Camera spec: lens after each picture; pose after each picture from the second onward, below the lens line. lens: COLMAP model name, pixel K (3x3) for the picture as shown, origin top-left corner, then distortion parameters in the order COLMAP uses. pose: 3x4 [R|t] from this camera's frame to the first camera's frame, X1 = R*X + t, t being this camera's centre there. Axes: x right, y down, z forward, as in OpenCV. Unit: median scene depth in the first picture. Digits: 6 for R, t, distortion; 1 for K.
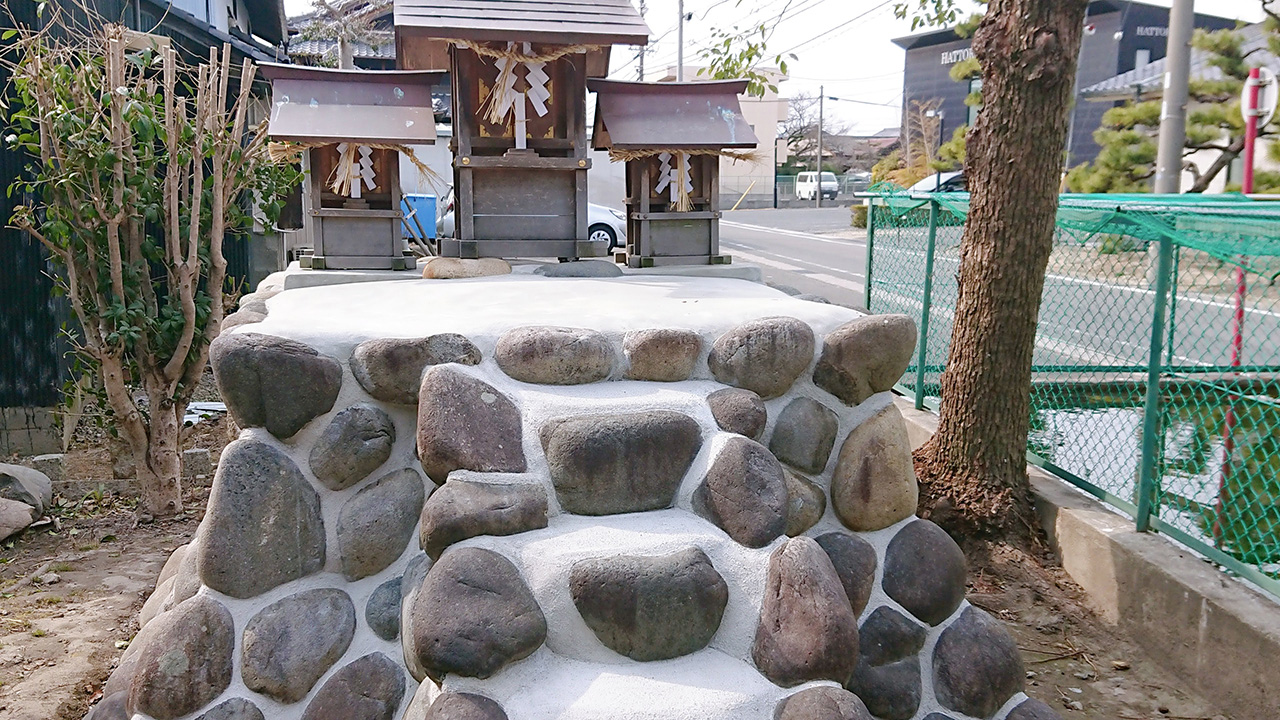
lens RADIAL K [[1230.1, 0, 640.0], [0, 1230.1, 360.0], [0, 0, 1]] dist [0.164749, -0.001833]
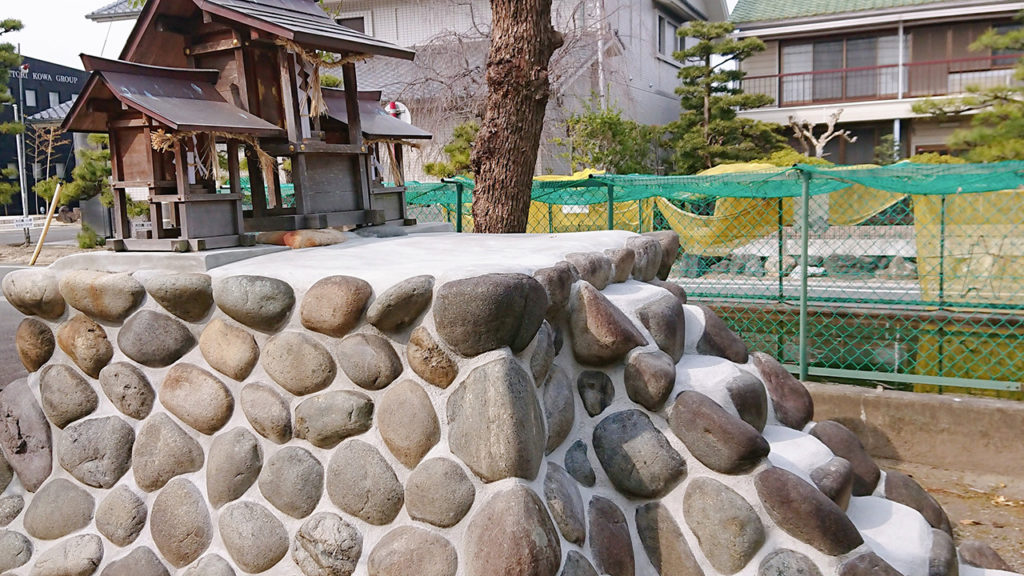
lens RADIAL K [[978.0, 0, 512.0], [0, 978.0, 288.0], [0, 0, 1]] dist [0.238513, -0.000441]
pose [[0.627147, -0.118604, 0.769818, -0.706898], [0.158295, 0.987121, 0.023126, -0.017592], [-0.762647, 0.107355, 0.637844, 0.242273]]
